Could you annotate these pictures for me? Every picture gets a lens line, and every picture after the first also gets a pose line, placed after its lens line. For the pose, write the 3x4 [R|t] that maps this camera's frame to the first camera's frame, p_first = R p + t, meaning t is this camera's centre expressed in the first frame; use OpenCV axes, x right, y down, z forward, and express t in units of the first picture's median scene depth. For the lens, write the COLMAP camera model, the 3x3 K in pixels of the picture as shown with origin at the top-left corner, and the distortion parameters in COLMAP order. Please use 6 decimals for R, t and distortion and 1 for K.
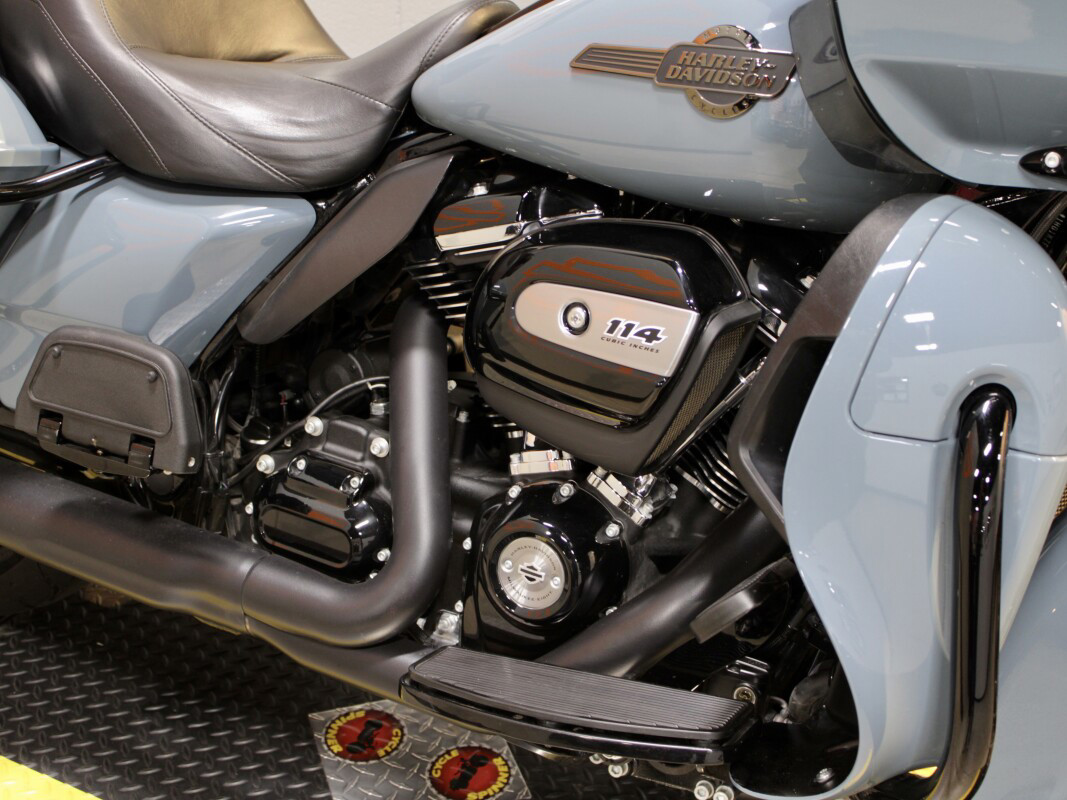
lens RADIAL K [[1500.9, 0, 533.5], [0, 1500.9, 400.0], [0, 0, 1]] dist [-0.046322, -0.070641]
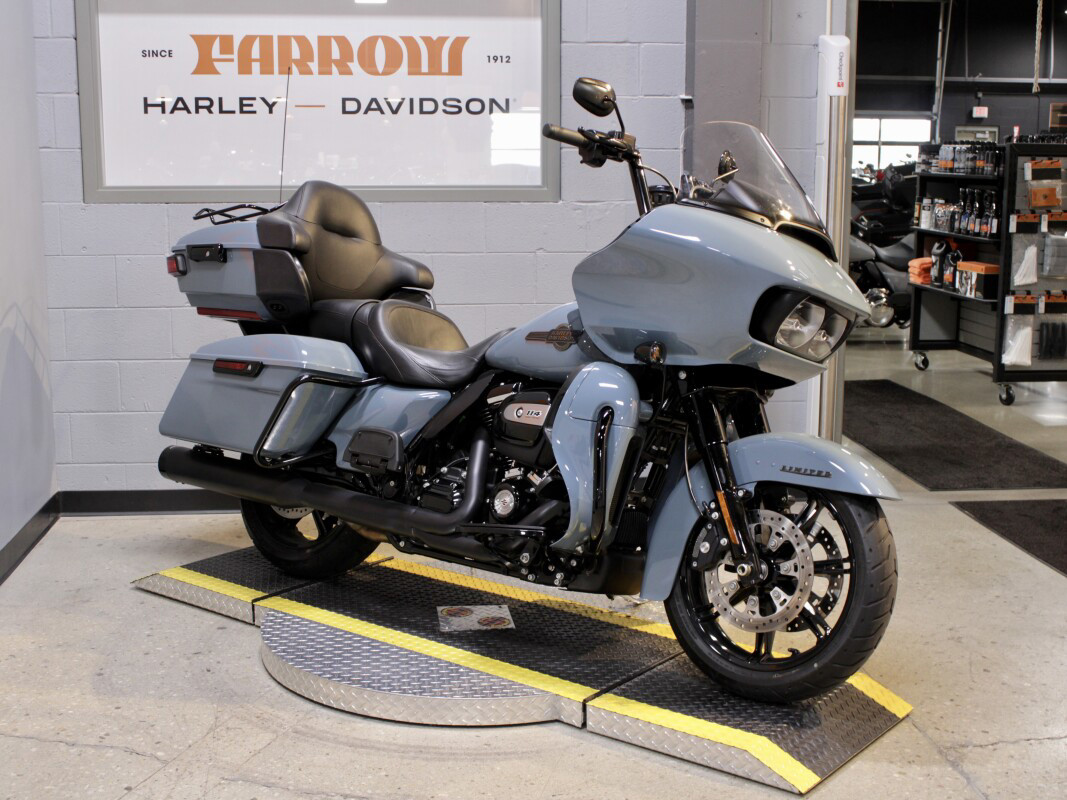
lens RADIAL K [[1386.5, 0, 533.2], [0, 1386.5, 392.9], [0, 0, 1]] dist [-0.090603, 0.145294]
pose [[0.982174, 0.028214, -0.185846, 0.514490], [-0.085490, 0.947553, -0.307951, 0.690727], [0.167410, 0.318349, 0.933074, -1.497583]]
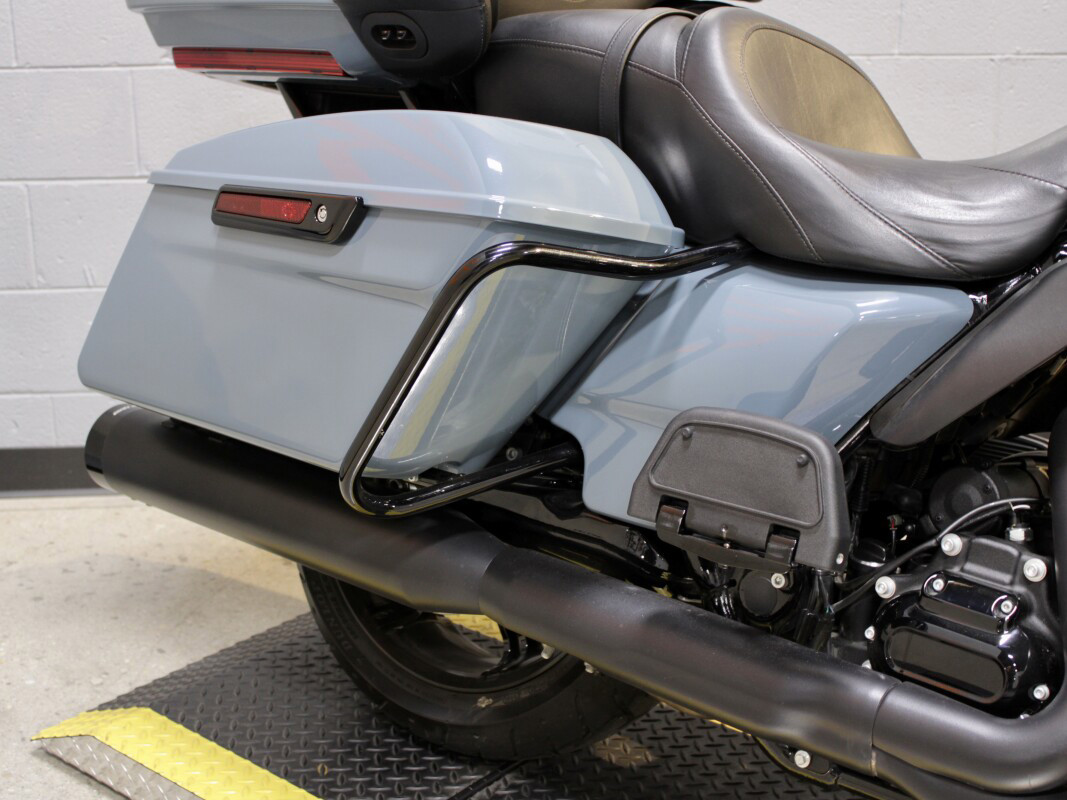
lens RADIAL K [[1500.9, 0, 533.5], [0, 1500.9, 400.0], [0, 0, 1]] dist [-0.046322, -0.070641]
pose [[0.975029, 0.053882, -0.215442, -0.208419], [-0.093047, 0.979981, -0.176008, 0.116201], [0.201646, 0.191659, 0.960524, 0.087656]]
